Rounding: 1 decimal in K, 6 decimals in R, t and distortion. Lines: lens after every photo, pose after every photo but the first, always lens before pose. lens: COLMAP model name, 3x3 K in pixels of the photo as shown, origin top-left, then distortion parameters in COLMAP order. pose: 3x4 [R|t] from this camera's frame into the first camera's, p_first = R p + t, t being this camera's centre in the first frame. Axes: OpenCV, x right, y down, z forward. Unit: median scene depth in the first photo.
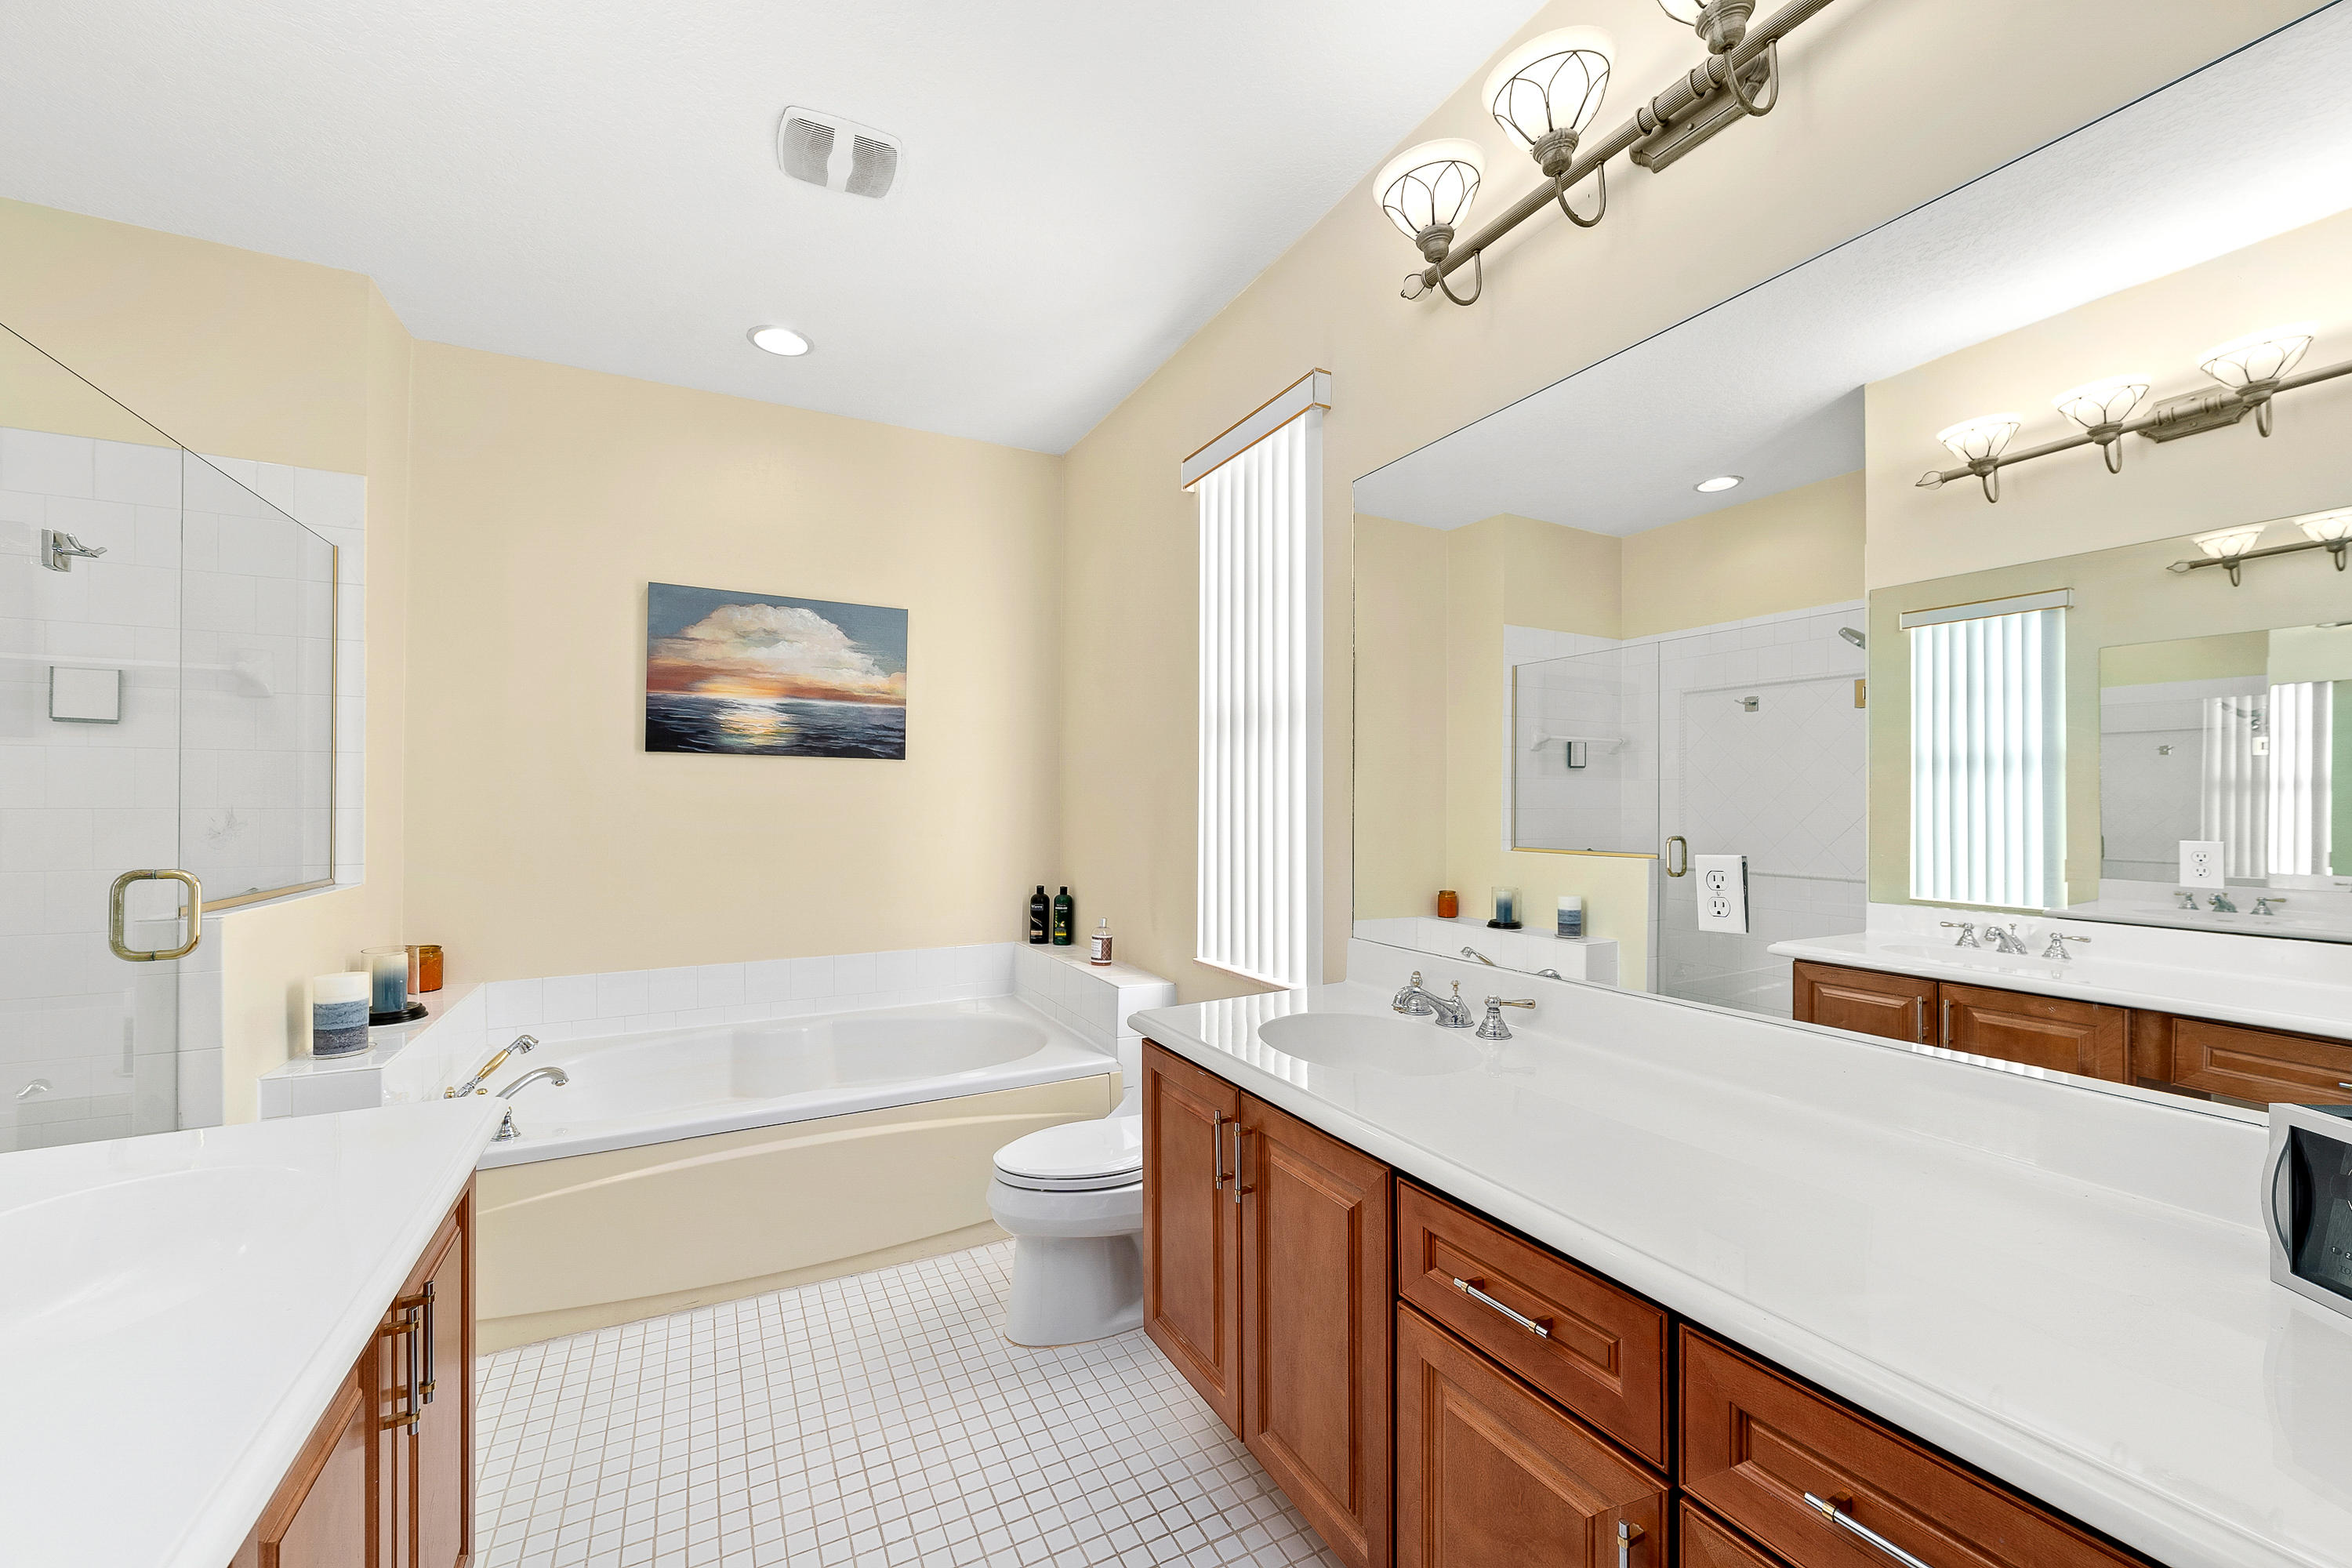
lens RADIAL K [[911.4, 0, 1162.5], [0, 911.4, 787.5], [0, 0, 1]] dist [-0.021462, 0.007461]
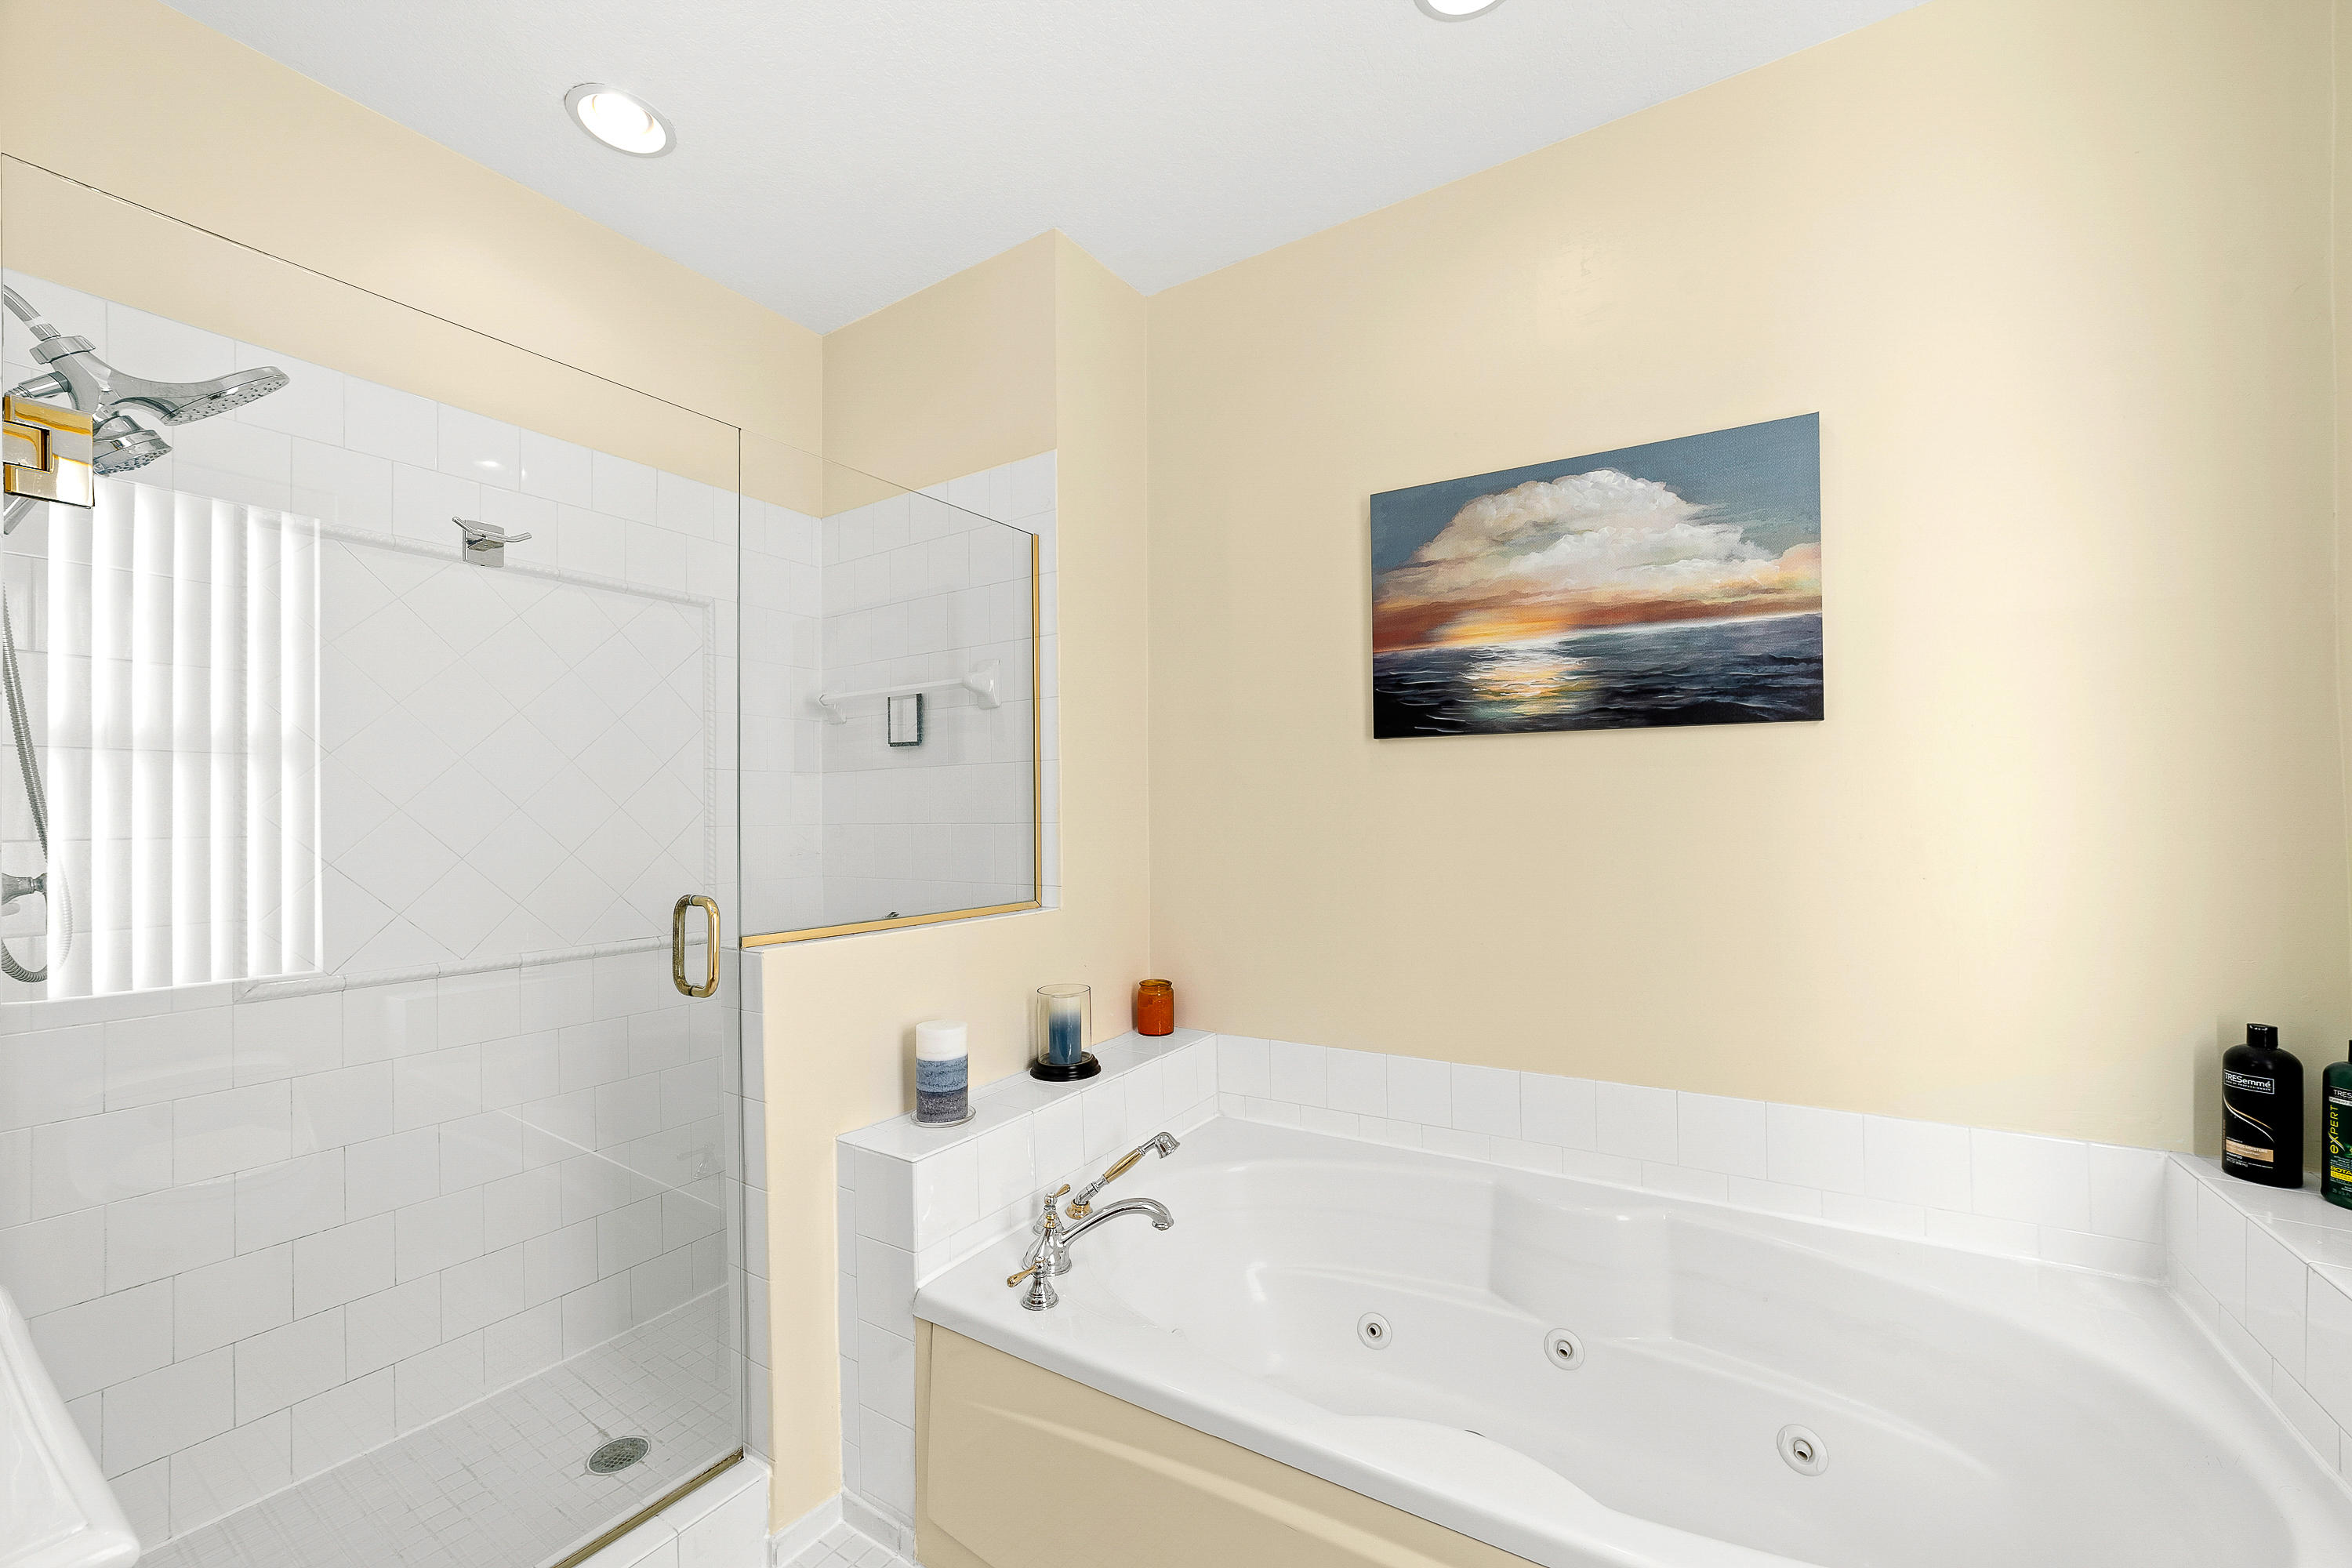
lens RADIAL K [[911.4, 0, 1178.4], [0, 911.4, 790.8], [0, 0, 1]] dist [-0.021462, 0.007461]
pose [[0.506269, -0.025489, -0.861999, -0.048520], [0.025810, 0.999563, -0.014397, 0.006622], [0.861989, -0.014959, 0.506706, 0.532798]]
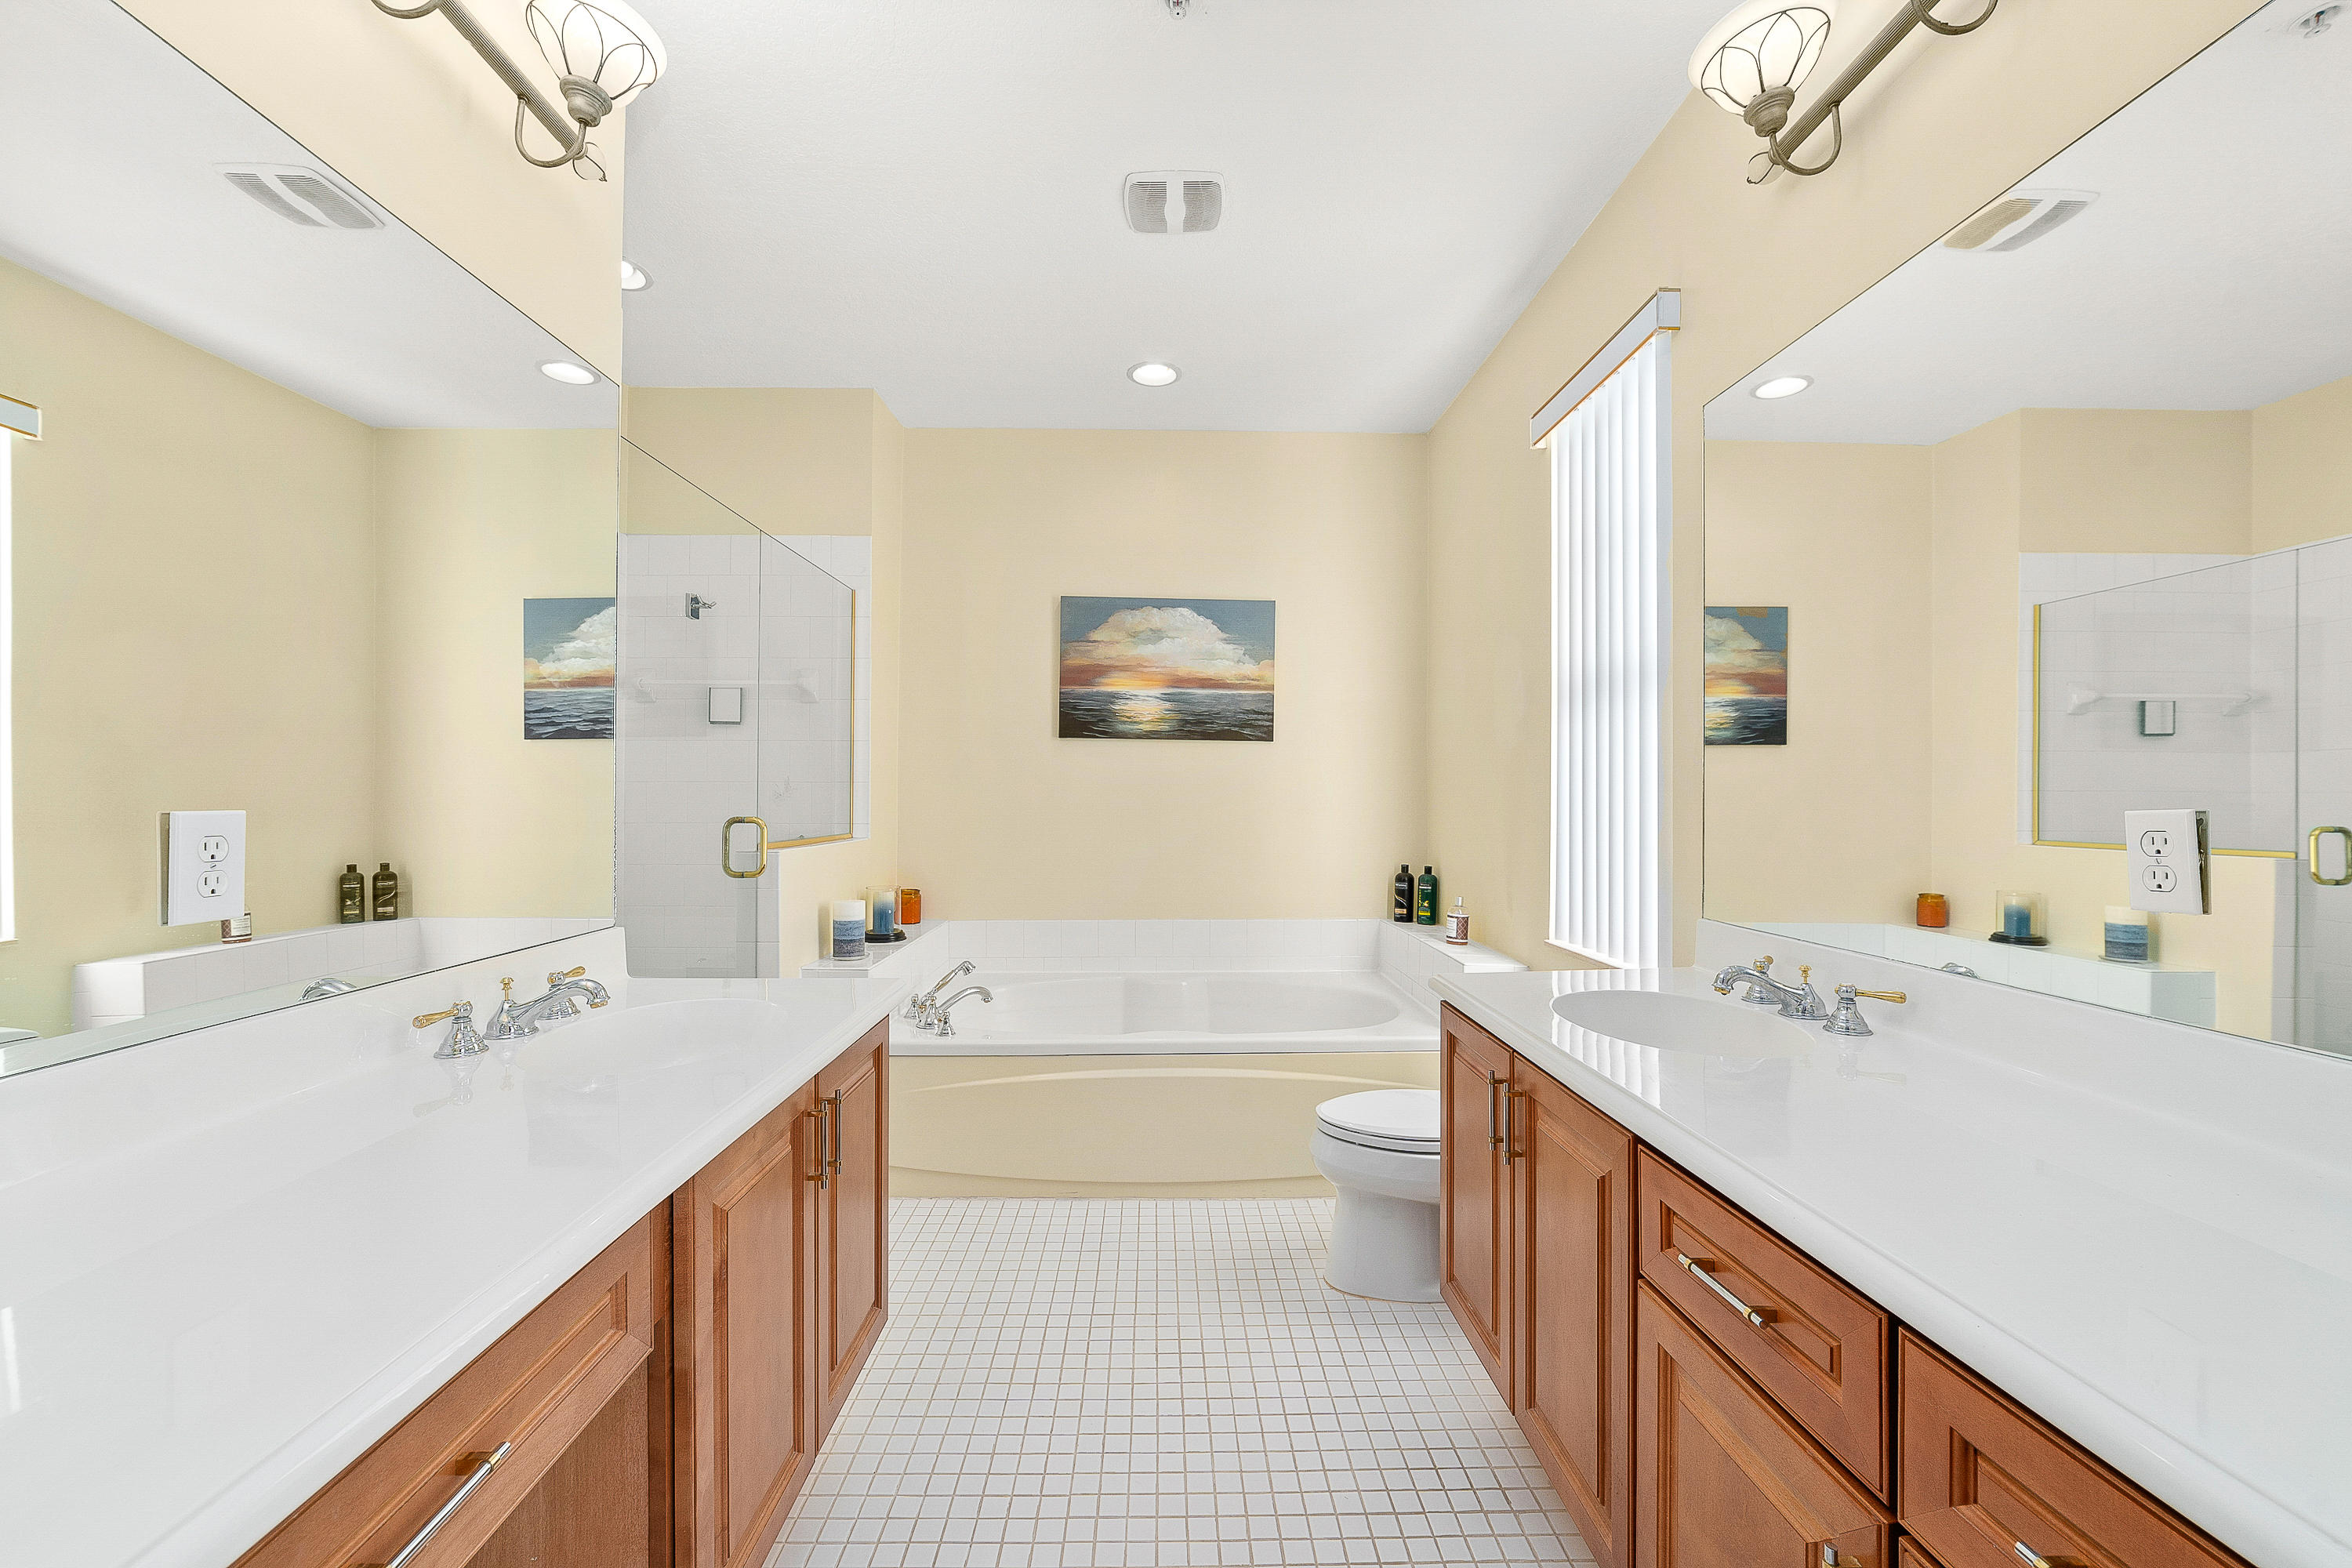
lens RADIAL K [[911.4, 0, 1162.9], [0, 911.4, 780.9], [0, 0, 1]] dist [-0.021462, 0.007461]
pose [[0.895051, -0.004512, -0.445941, 0.091363], [0.003379, 0.999989, -0.003336, 0.022369], [0.445951, 0.001479, 0.895056, -0.017492]]
